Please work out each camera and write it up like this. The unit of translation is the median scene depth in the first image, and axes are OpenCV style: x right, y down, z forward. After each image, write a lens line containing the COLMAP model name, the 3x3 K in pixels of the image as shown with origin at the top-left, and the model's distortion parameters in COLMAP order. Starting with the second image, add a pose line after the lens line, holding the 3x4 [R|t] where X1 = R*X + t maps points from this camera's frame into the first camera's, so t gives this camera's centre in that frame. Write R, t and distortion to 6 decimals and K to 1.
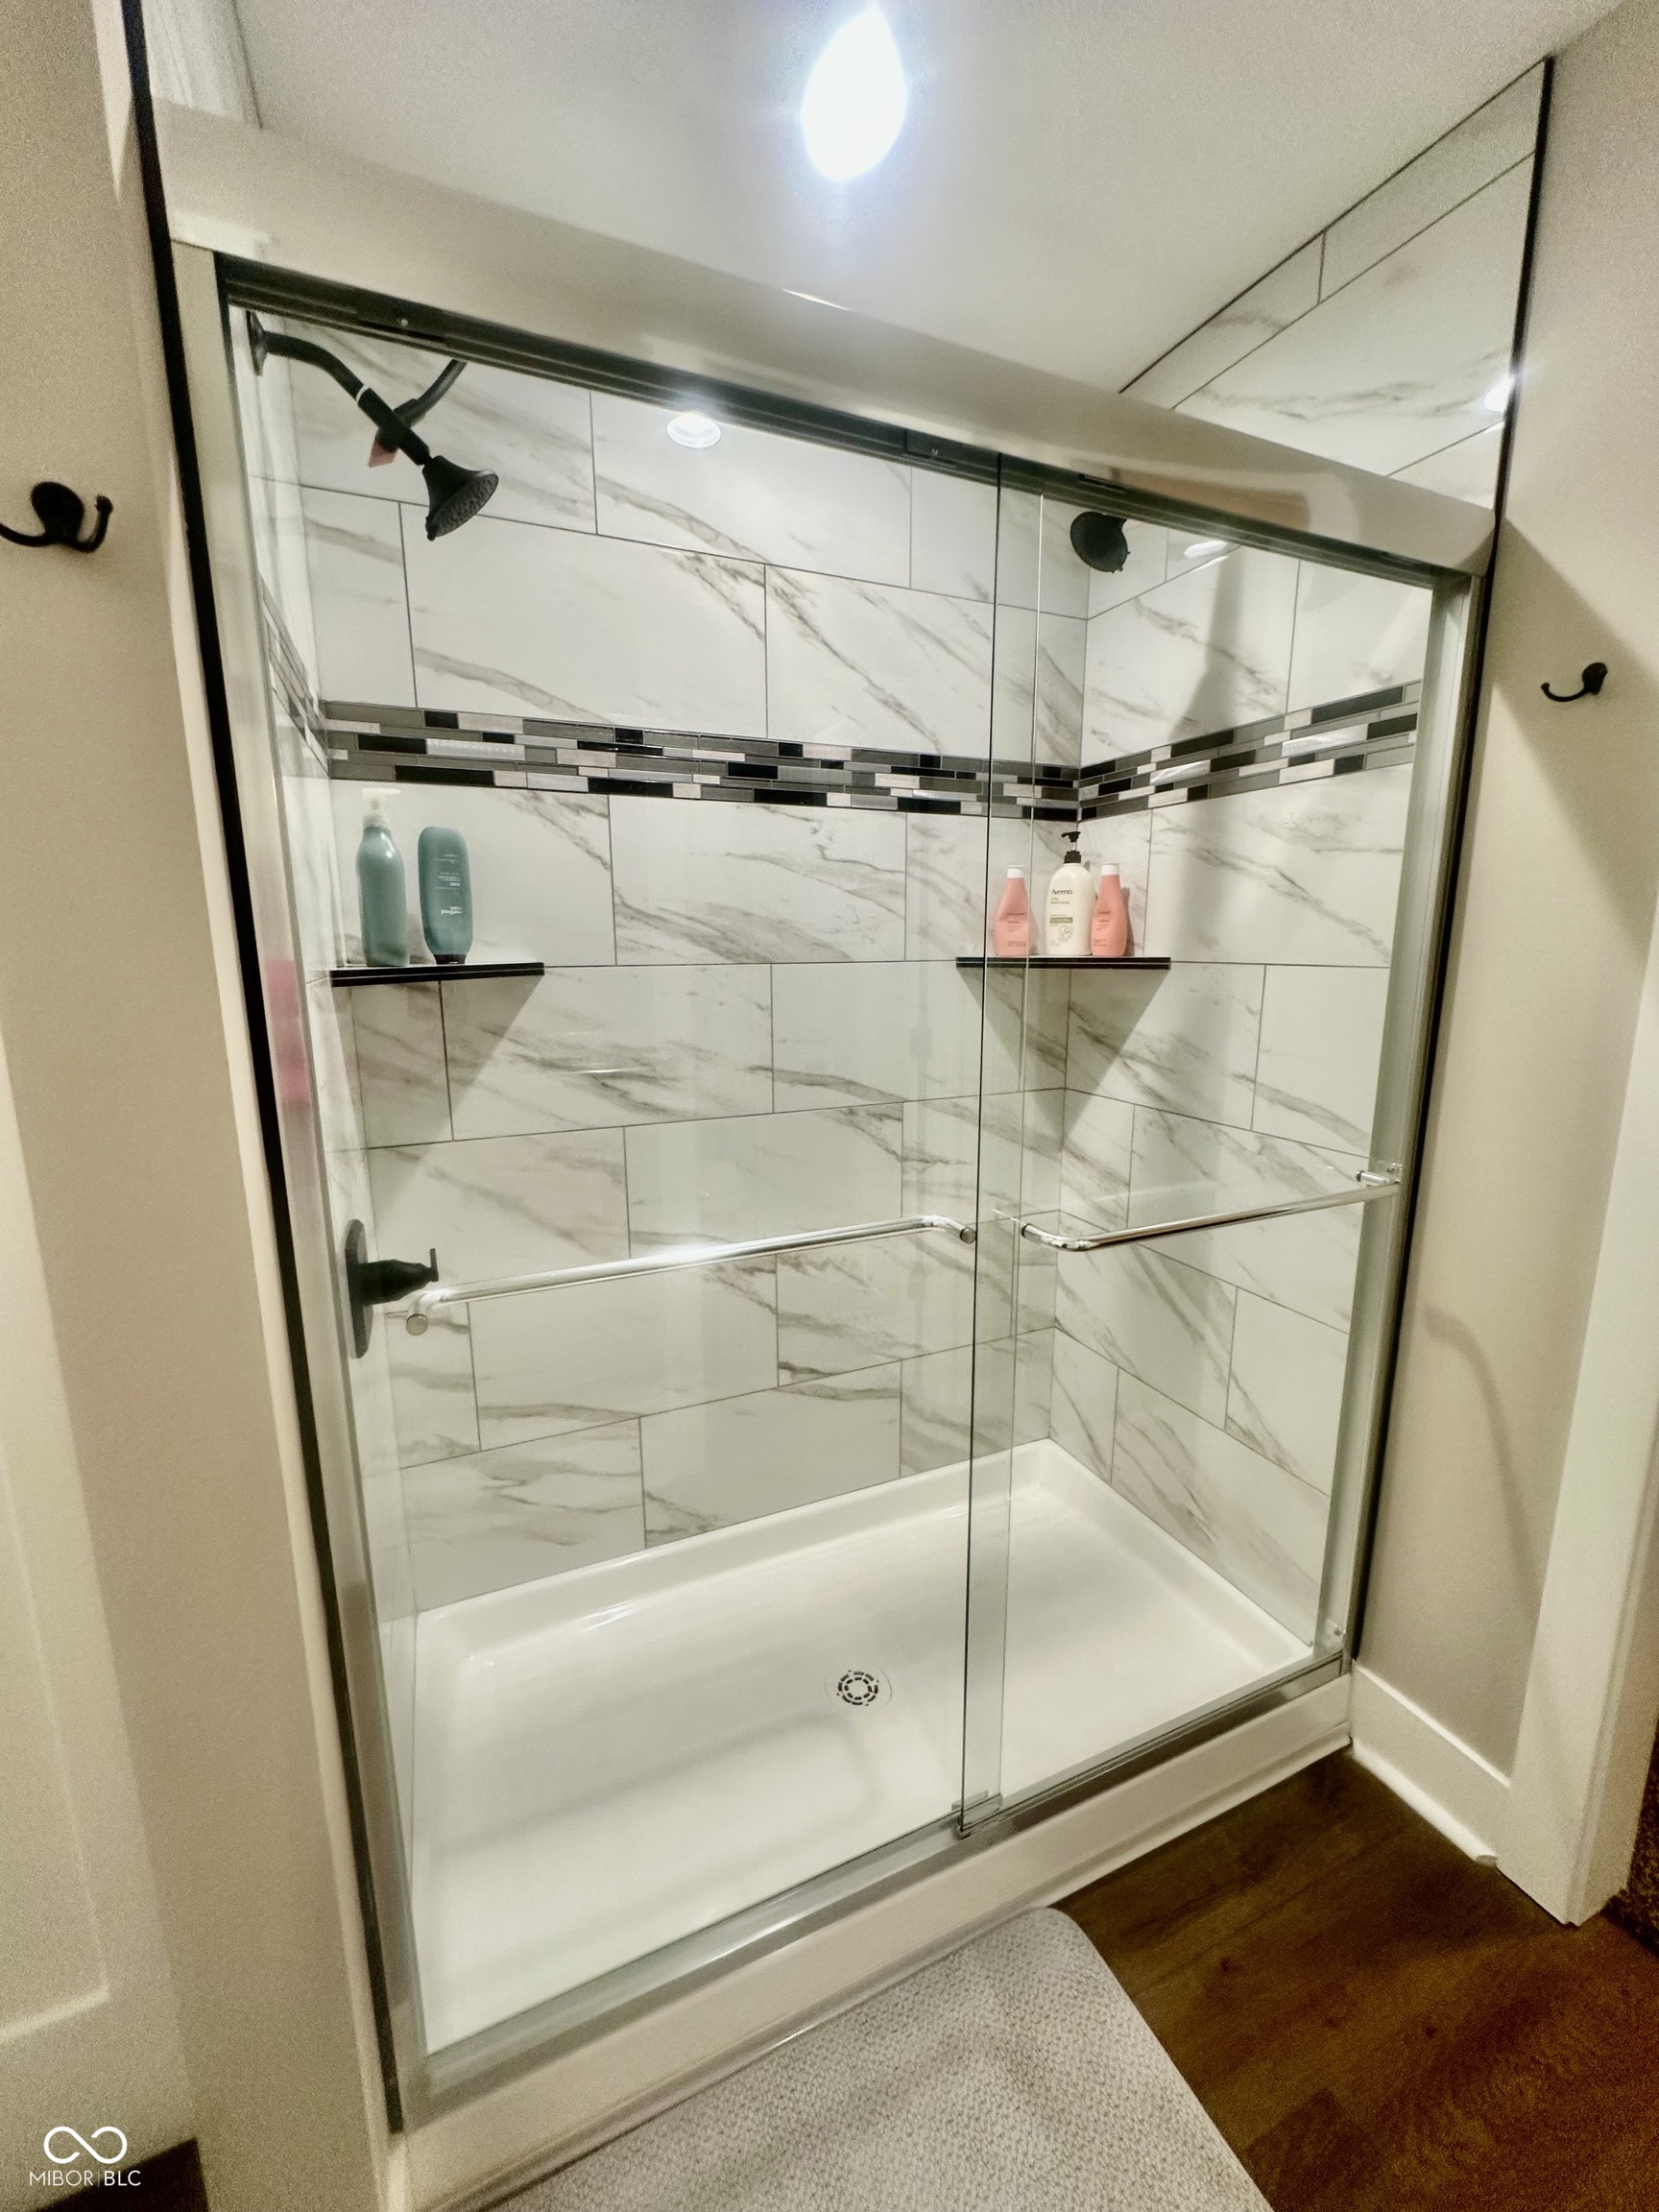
lens RADIAL K [[883.4, 0, 835.0], [0, 883.4, 1103.1], [0, 0, 1]] dist [-0.004163, 0.001338]
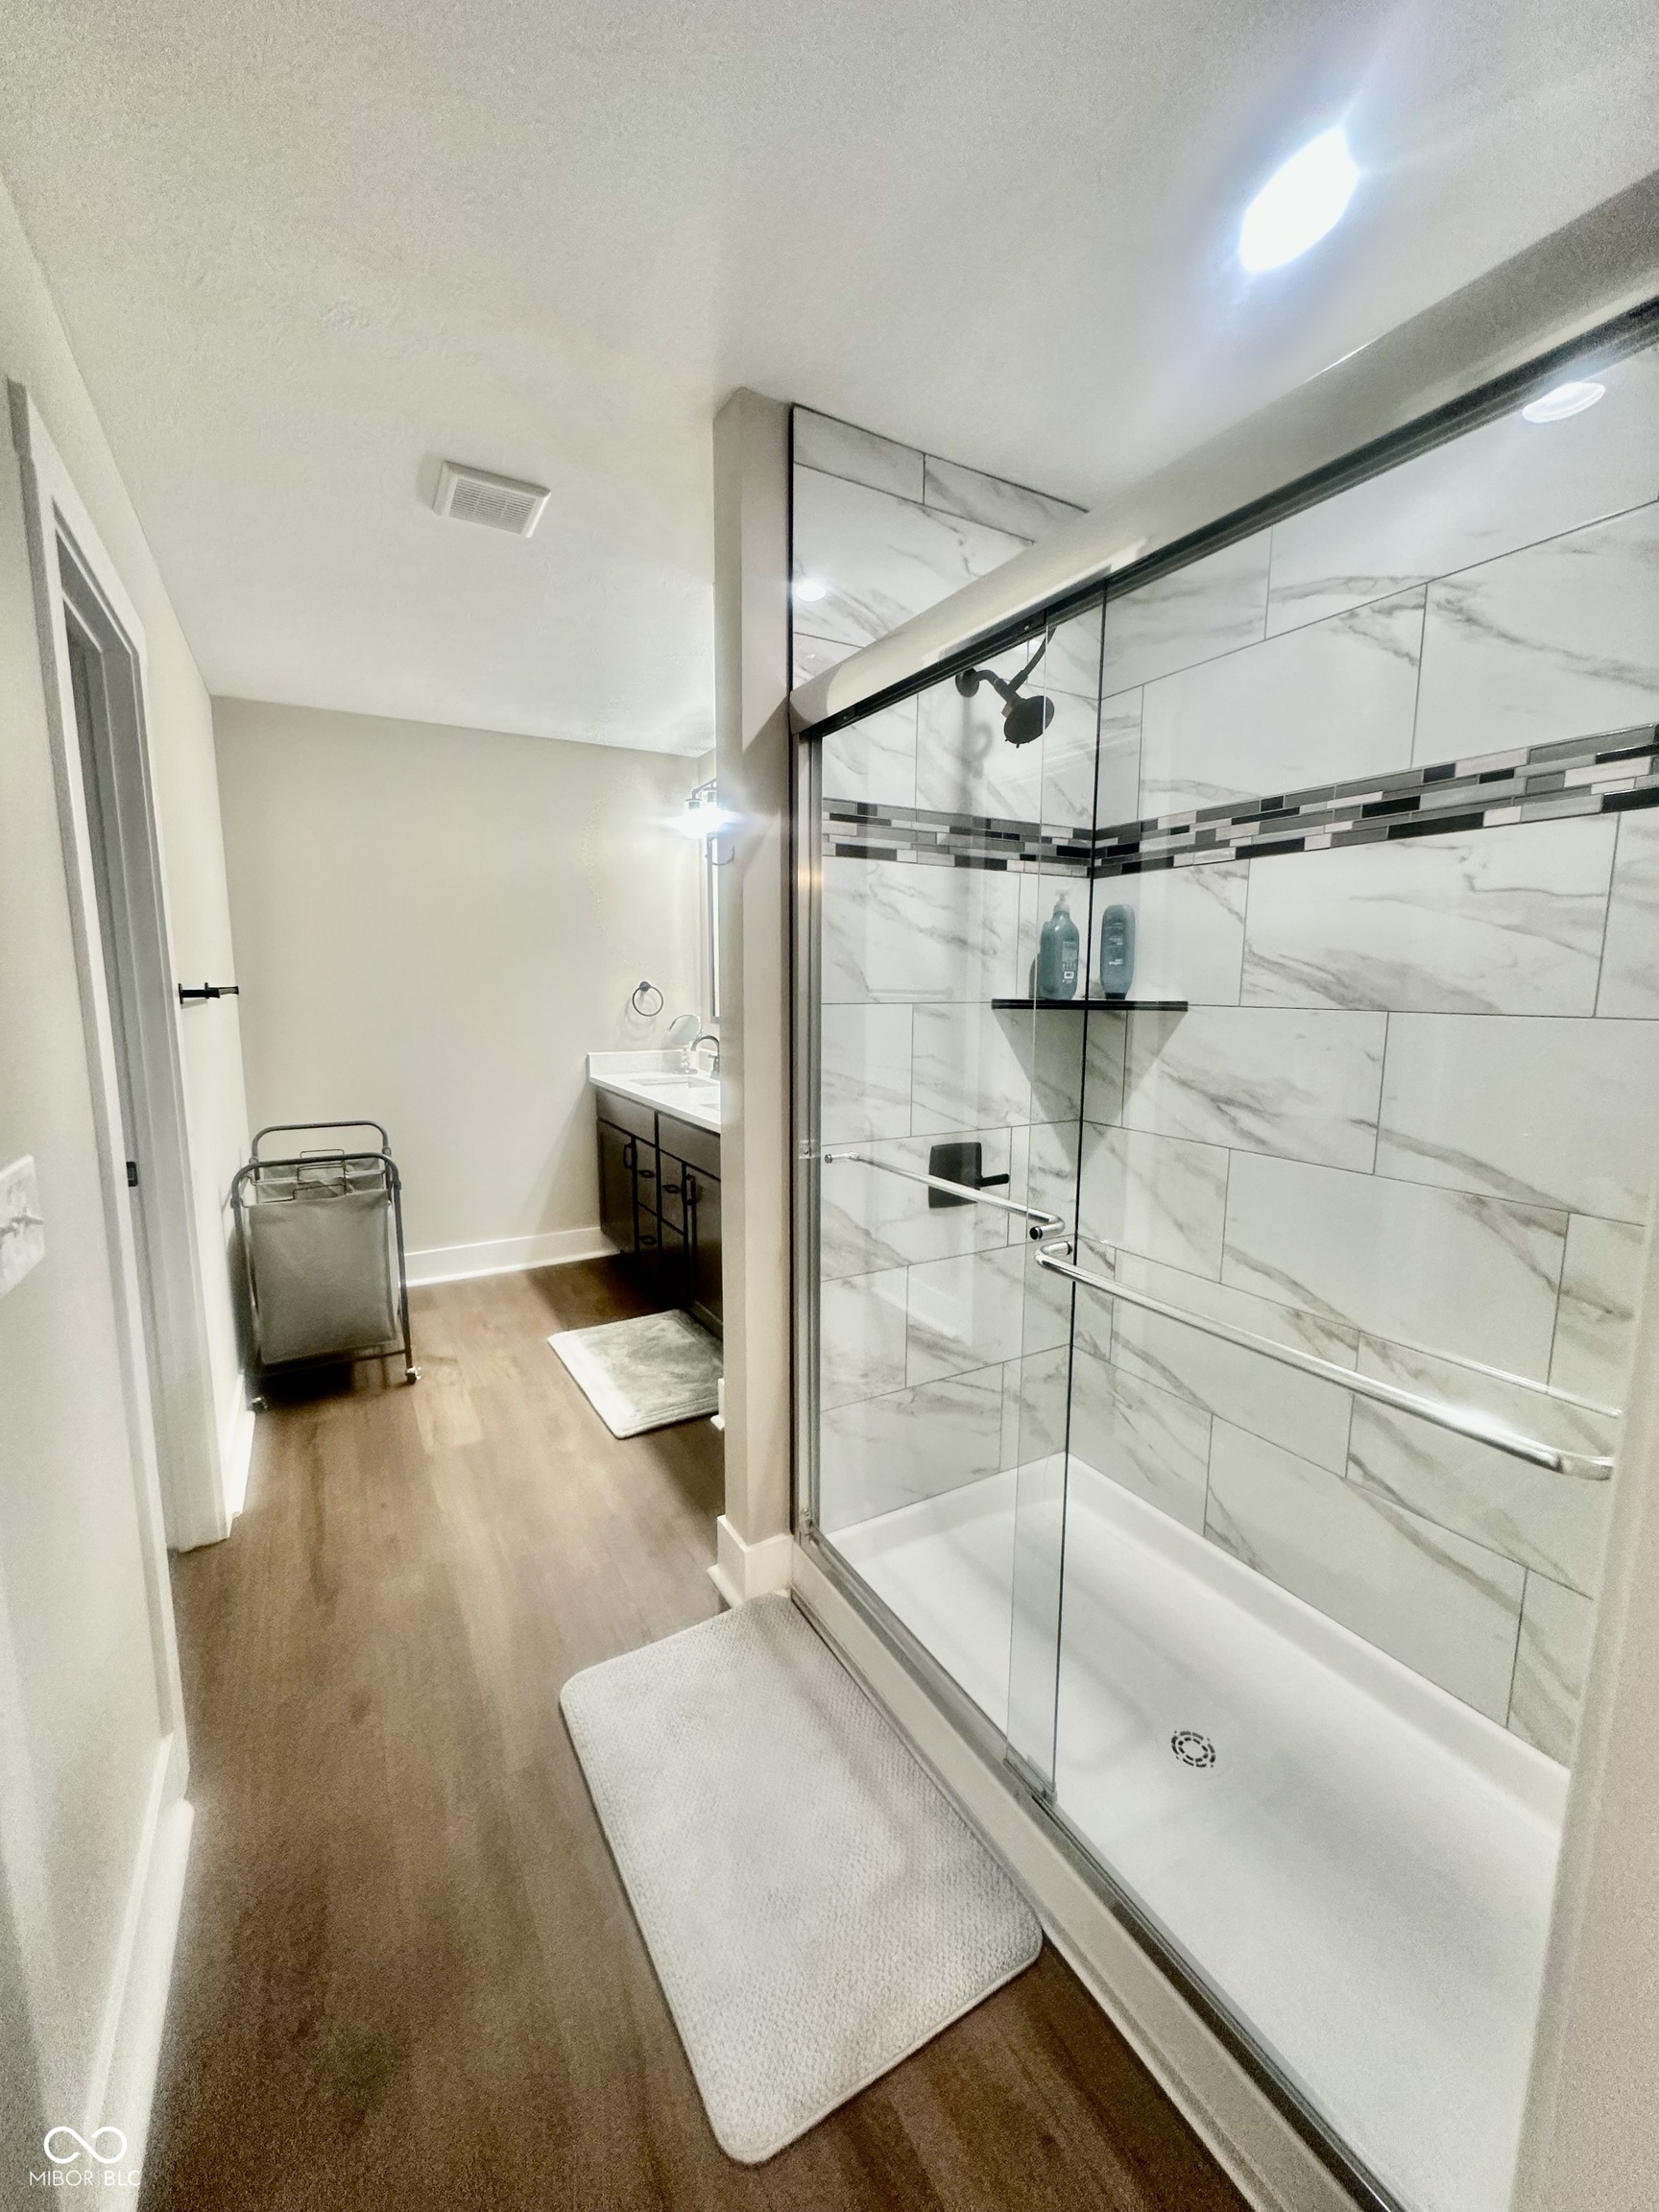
lens RADIAL K [[883.4, 0, 835.0], [0, 883.4, 1103.1], [0, 0, 1]] dist [-0.004163, 0.001338]
pose [[0.107025, 0.140903, -0.984221, 0.824121], [-0.187551, 0.974997, 0.119188, -0.070954], [0.976407, 0.171836, 0.130776, 0.358560]]
